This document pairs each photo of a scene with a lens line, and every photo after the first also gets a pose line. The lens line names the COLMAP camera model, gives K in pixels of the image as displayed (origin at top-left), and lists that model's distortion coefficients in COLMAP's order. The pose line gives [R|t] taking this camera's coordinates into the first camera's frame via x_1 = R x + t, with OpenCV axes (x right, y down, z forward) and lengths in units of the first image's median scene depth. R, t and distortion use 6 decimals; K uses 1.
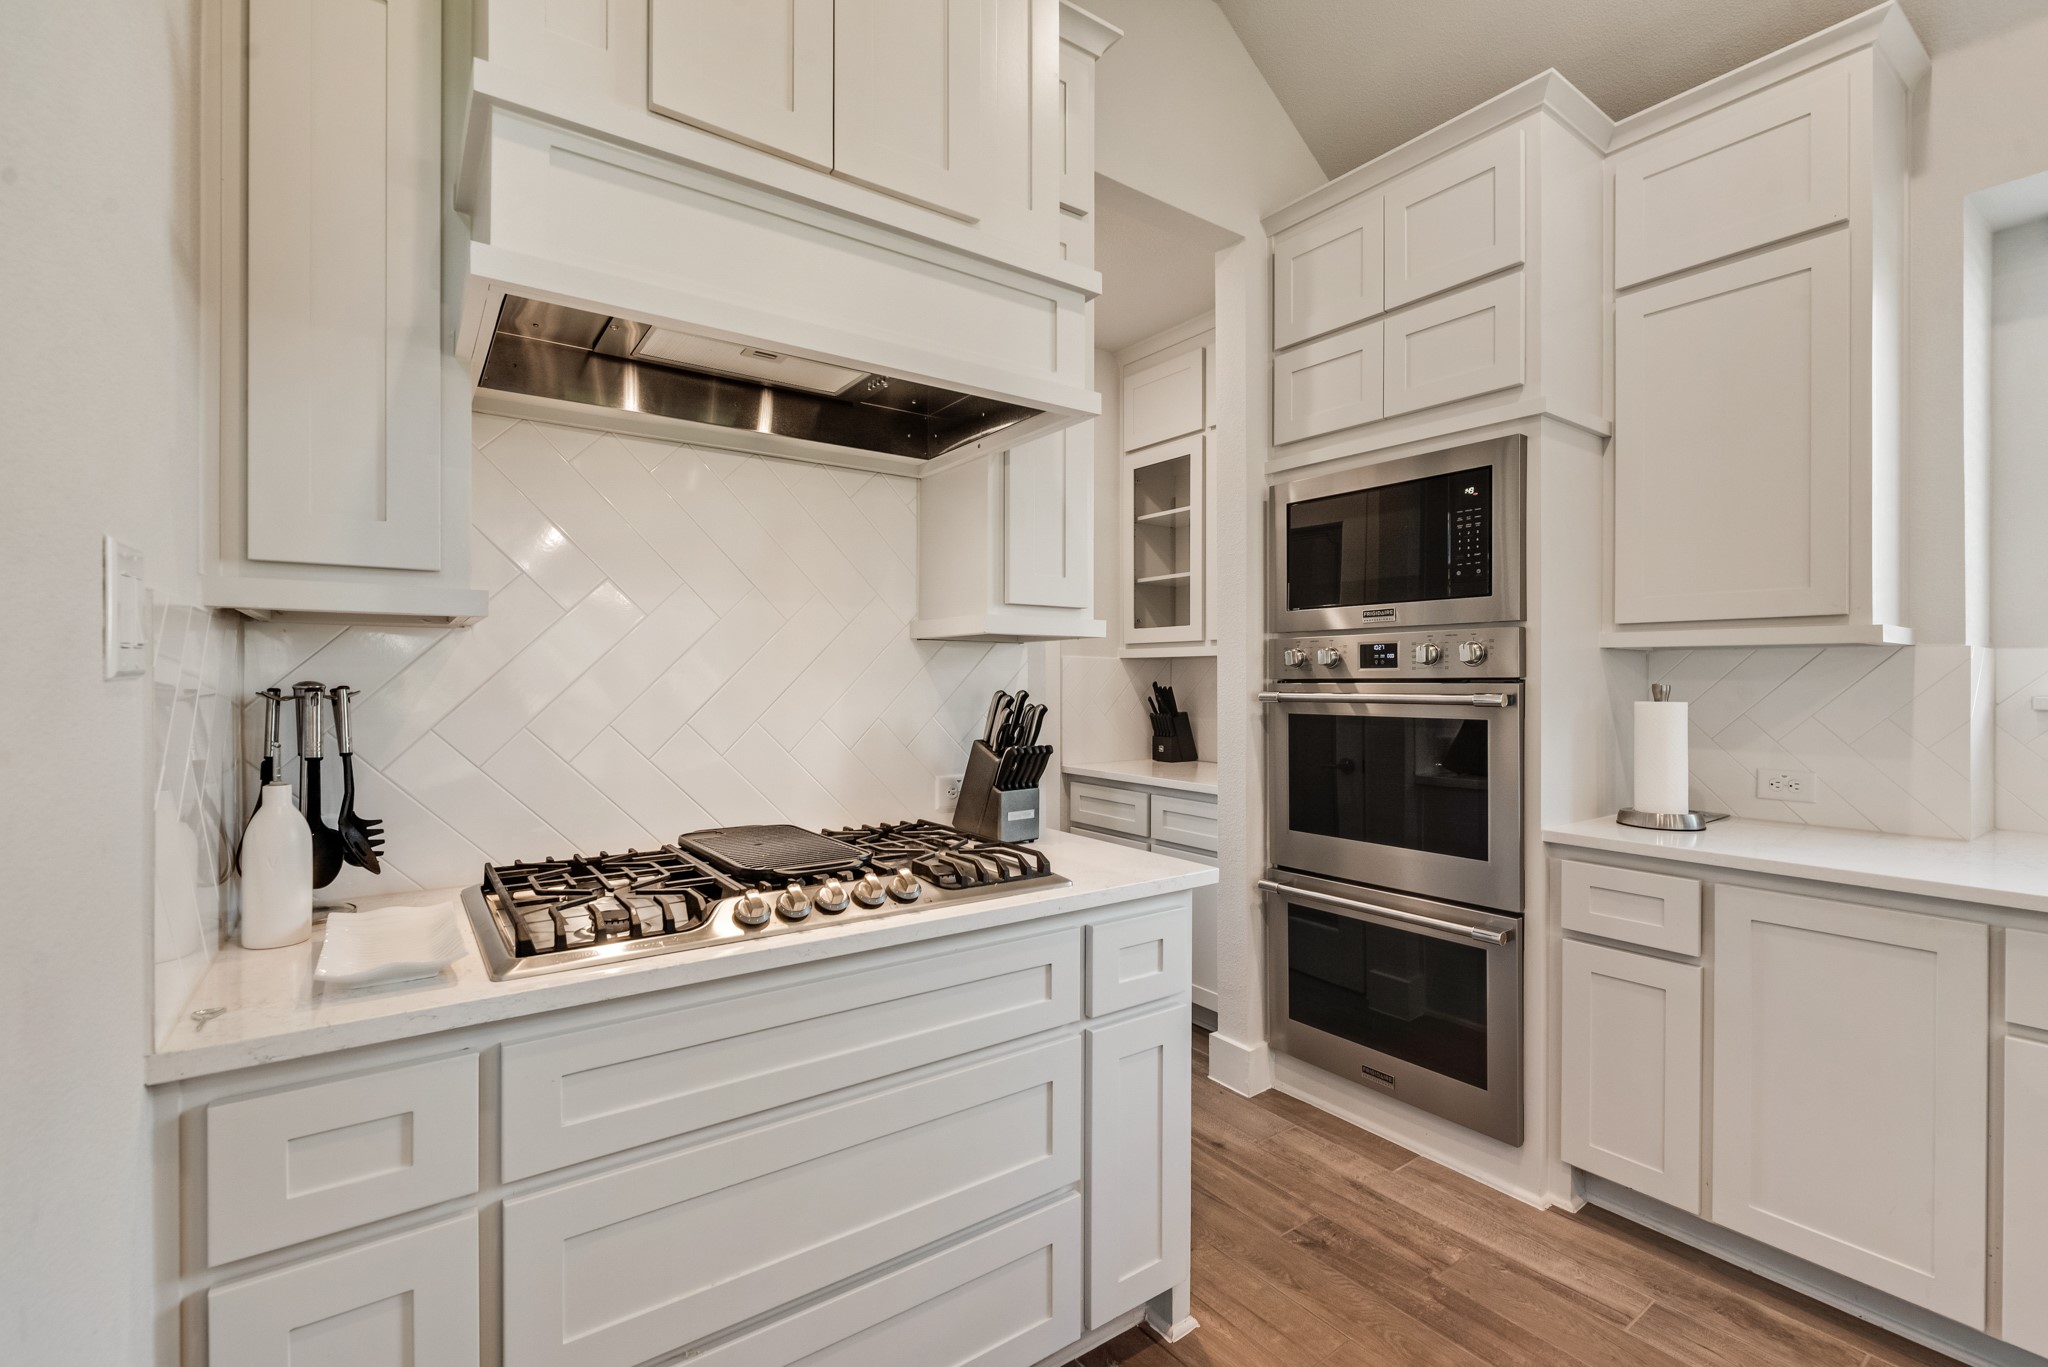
lens RADIAL K [[869.5, 0, 1024.0], [0, 869.5, 683.5], [0, 0, 1]] dist [-0.000660, -0.000079]
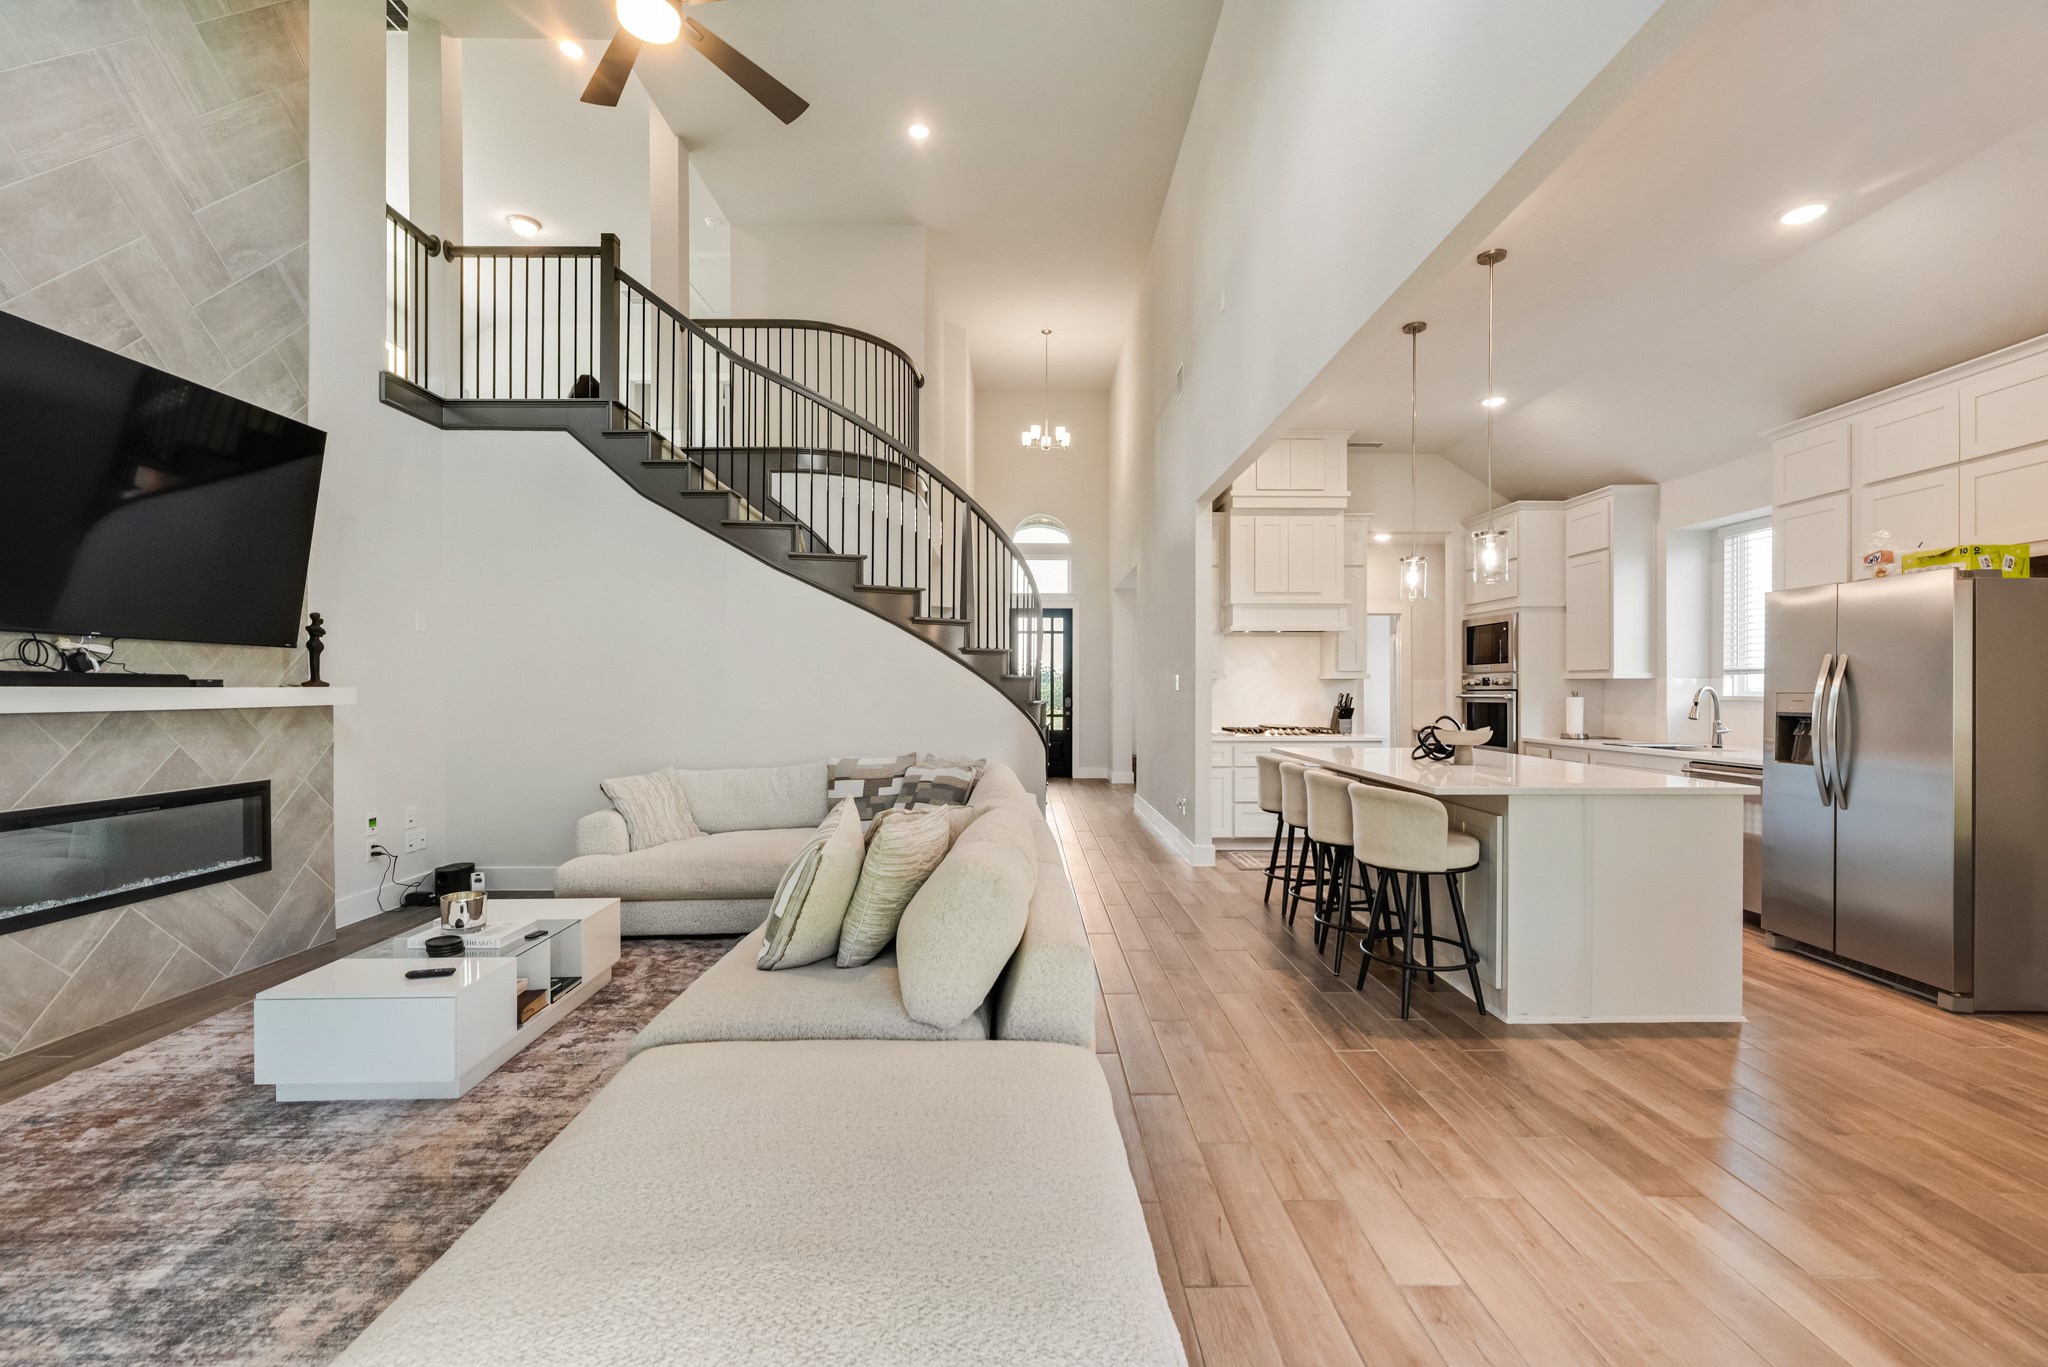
lens RADIAL K [[876.4, 0, 1033.1], [0, 876.4, 692.9], [0, 0, 1]] dist [-0.000313, -0.000919]
pose [[0.826564, 0.001712, -0.562840, 0.821779], [-0.001235, 0.999998, 0.001228, 0.002669], [0.562841, -0.000320, 0.826565, -2.352278]]
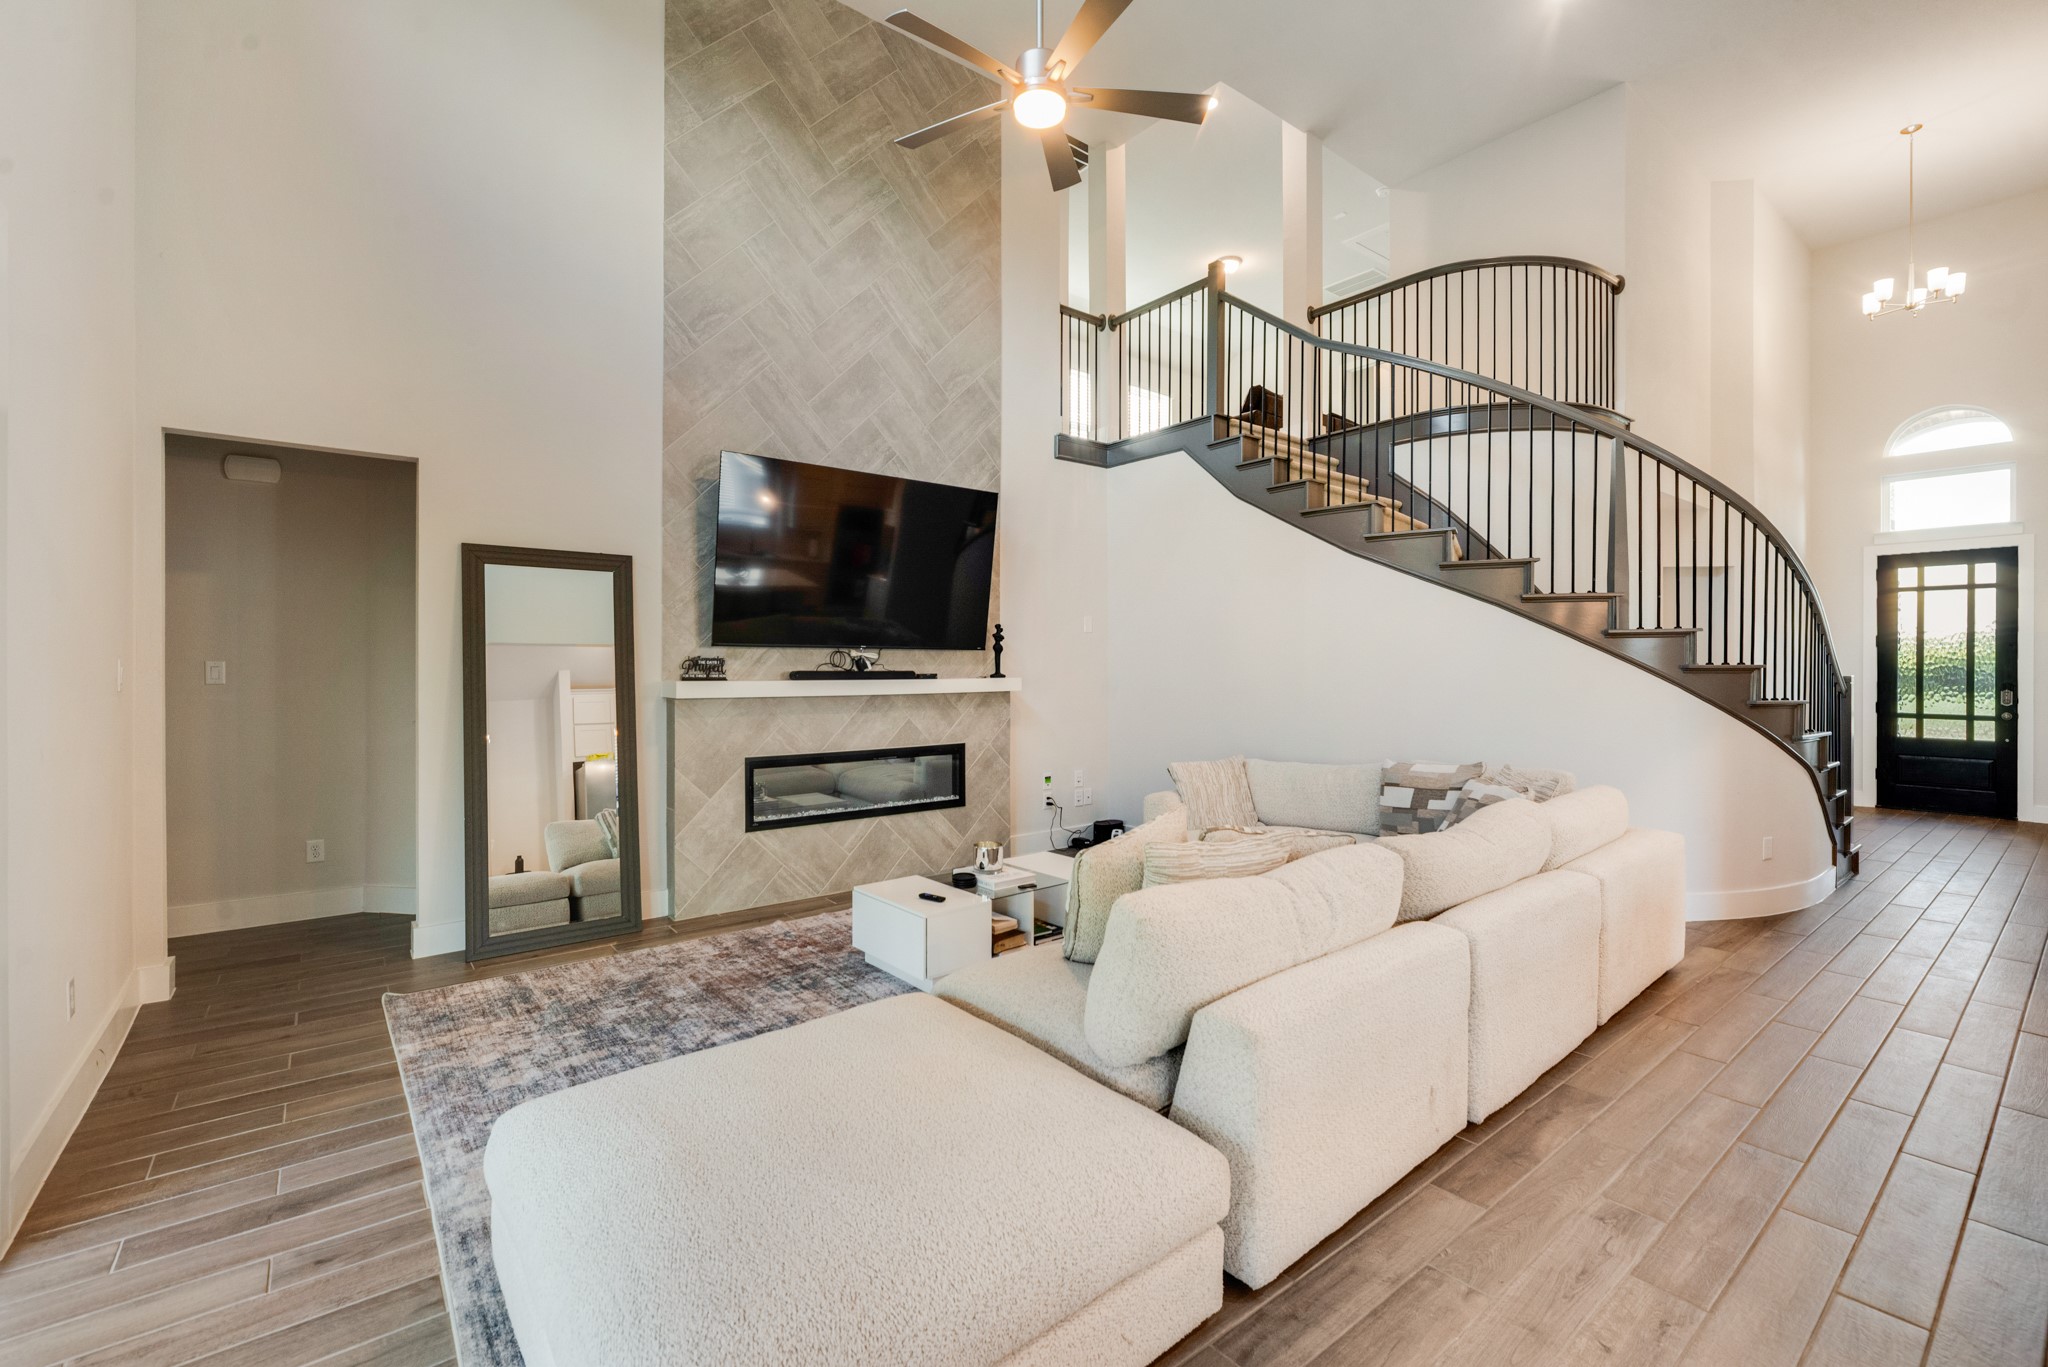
lens RADIAL K [[884.7, 0, 1023.0], [0, 884.7, 668.2], [0, 0, 1]] dist [-0.000673, 0.000264]
pose [[0.058287, 0.003094, -0.998295, 1.111265], [-0.003445, 0.999990, 0.002898, -0.041761], [0.998294, 0.003270, 0.058297, -1.755082]]
